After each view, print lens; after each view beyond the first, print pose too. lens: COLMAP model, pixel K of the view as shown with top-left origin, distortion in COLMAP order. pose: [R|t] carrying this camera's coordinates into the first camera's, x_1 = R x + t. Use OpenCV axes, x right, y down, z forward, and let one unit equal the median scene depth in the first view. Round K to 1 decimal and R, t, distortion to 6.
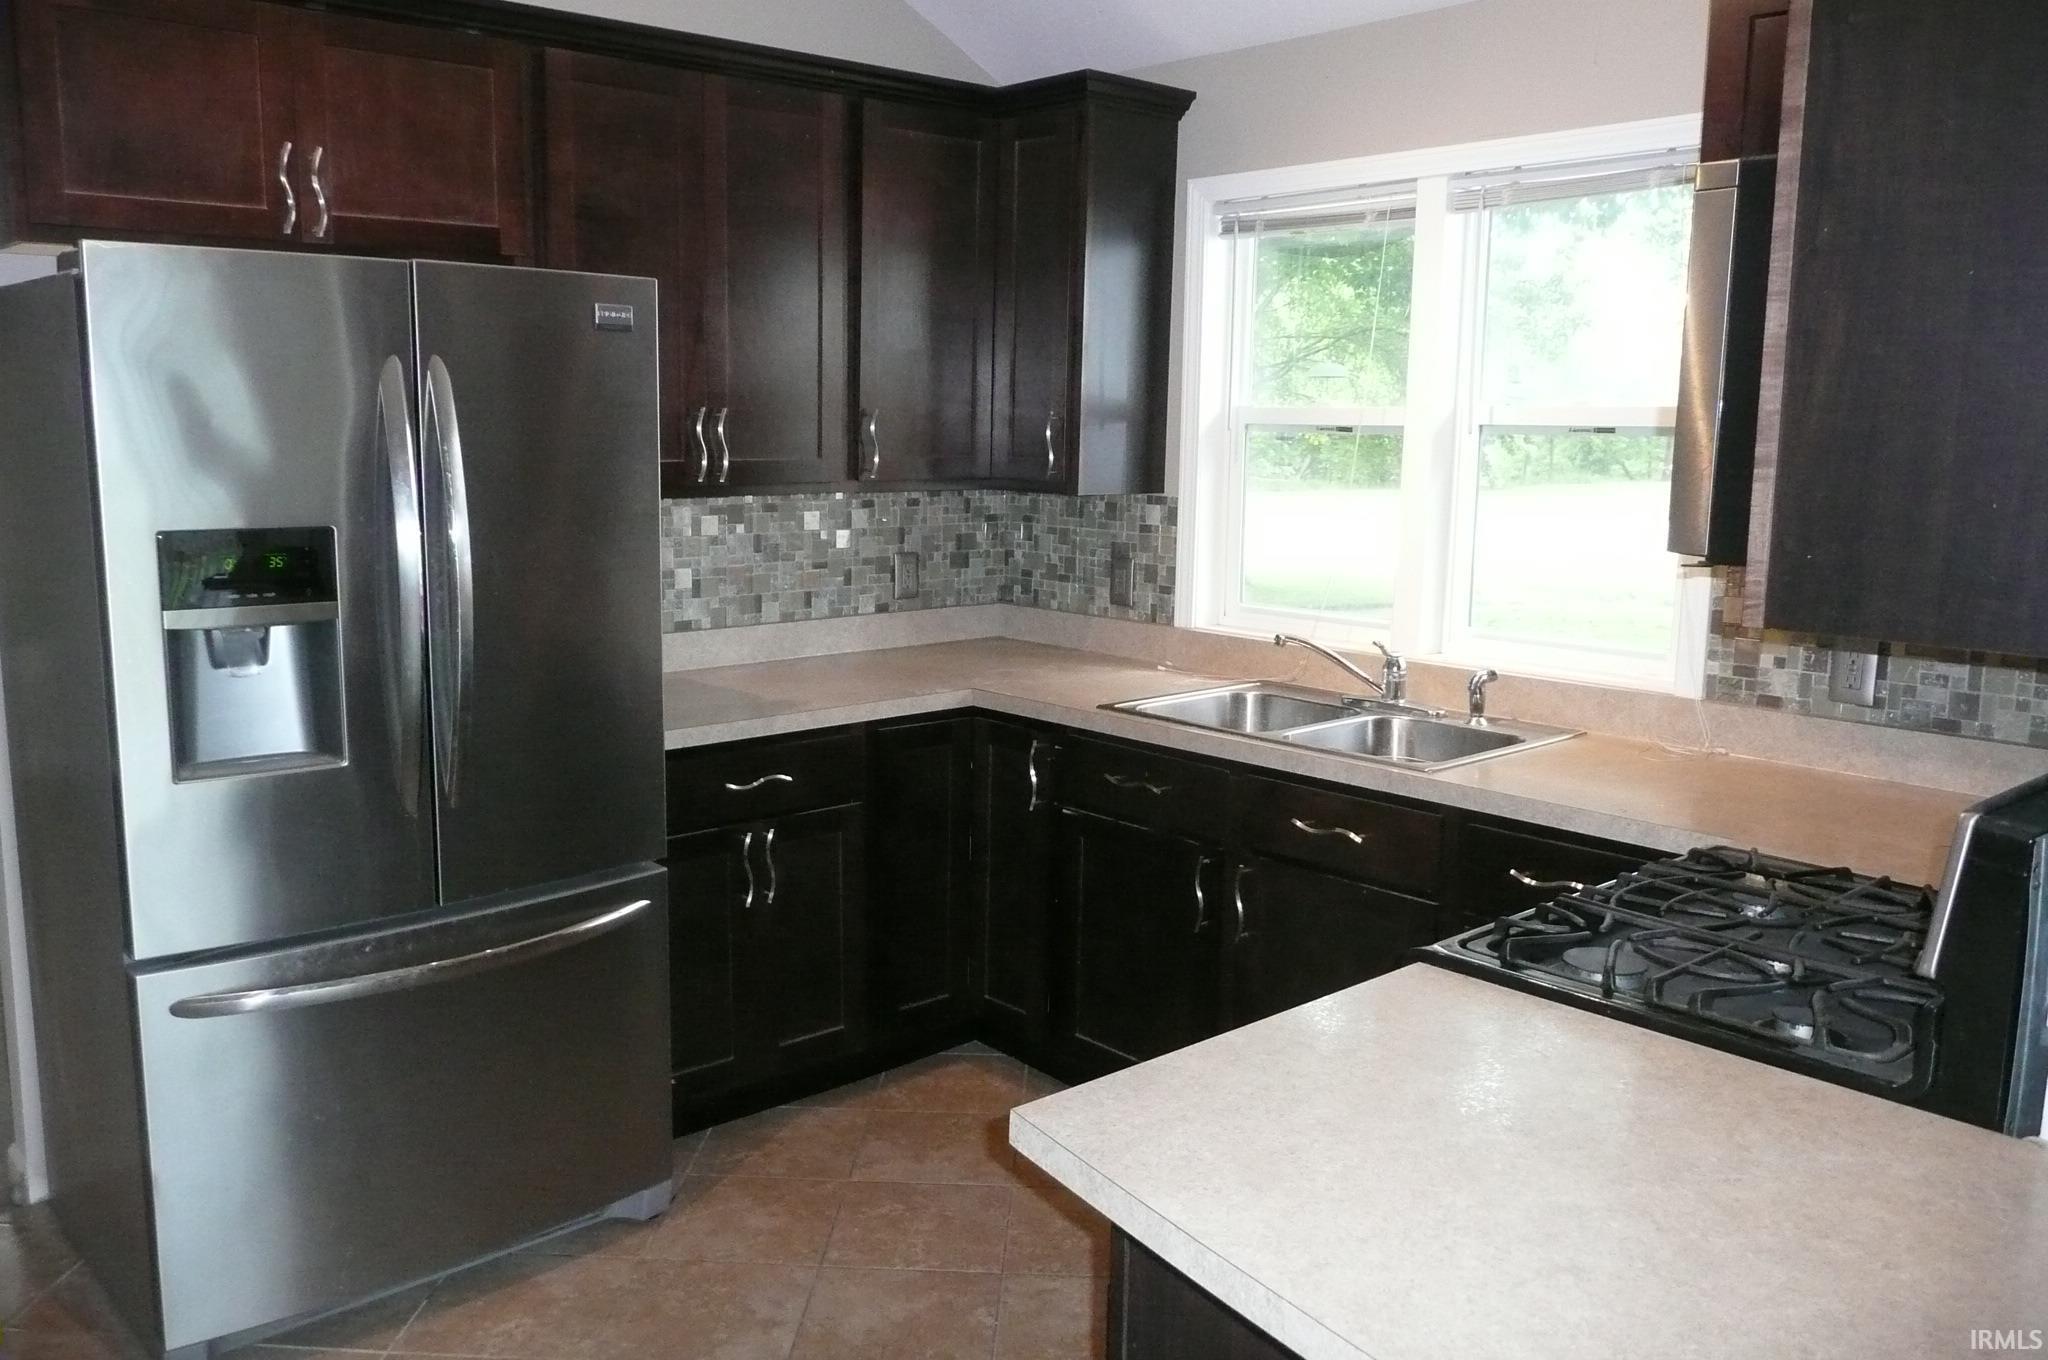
lens RADIAL K [[1656.6, 0, 1011.3], [0, 1656.6, 673.2], [0, 0, 1]] dist [-0.029708, 0.020710]
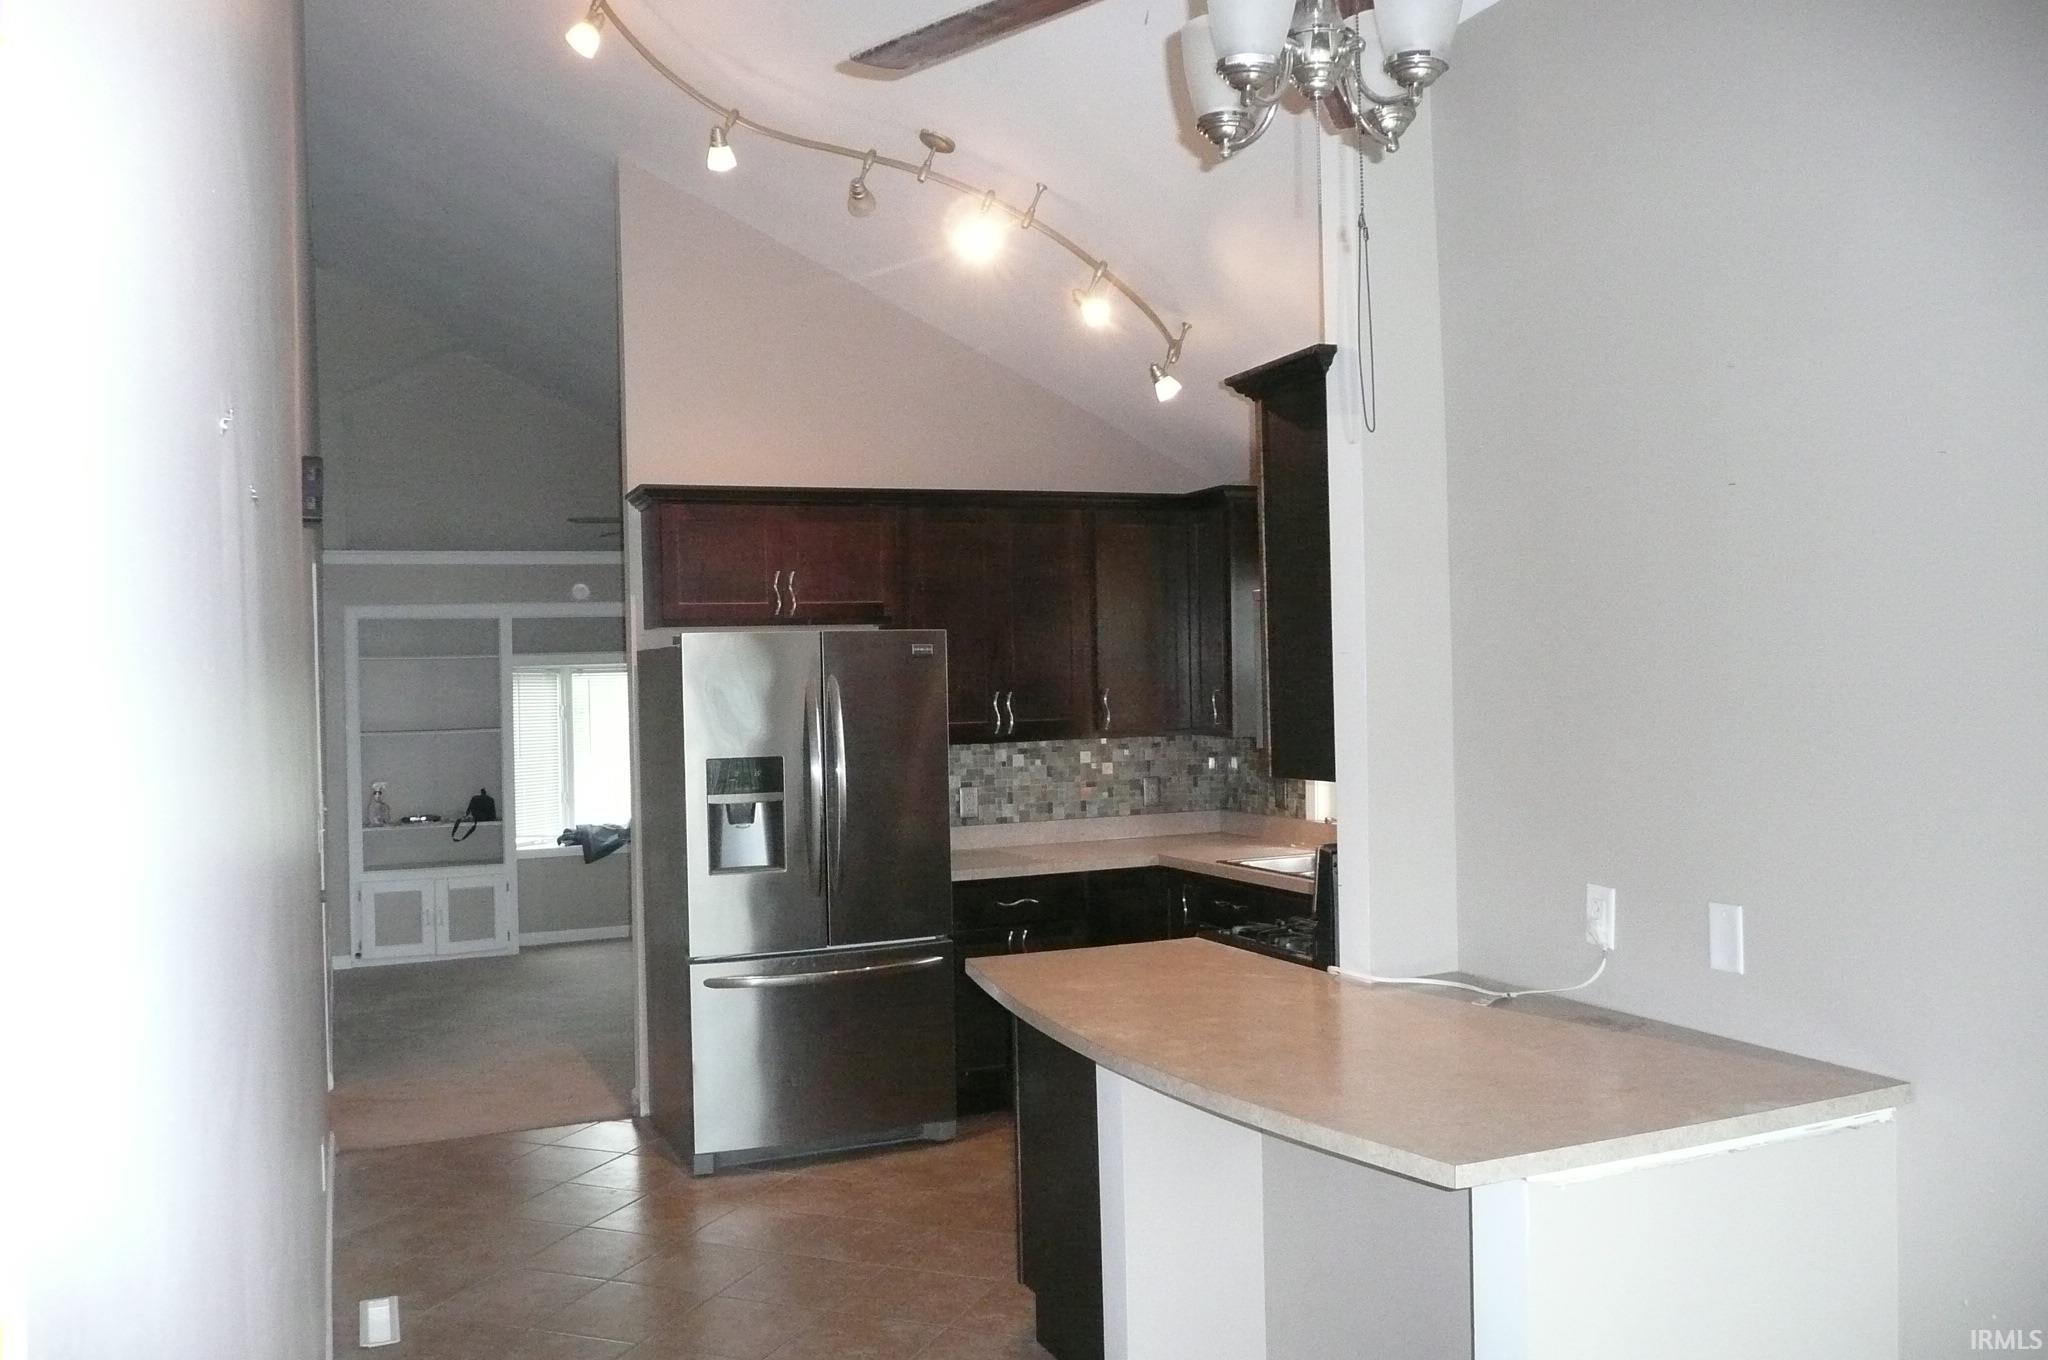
lens RADIAL K [[1656.6, 0, 1011.3], [0, 1656.6, 673.2], [0, 0, 1]] dist [-0.029708, 0.020710]
pose [[0.945418, -0.035398, -0.323932, 0.356106], [-0.015586, 0.988032, -0.153457, 0.080718], [0.325487, 0.150130, 0.933552, -0.577956]]
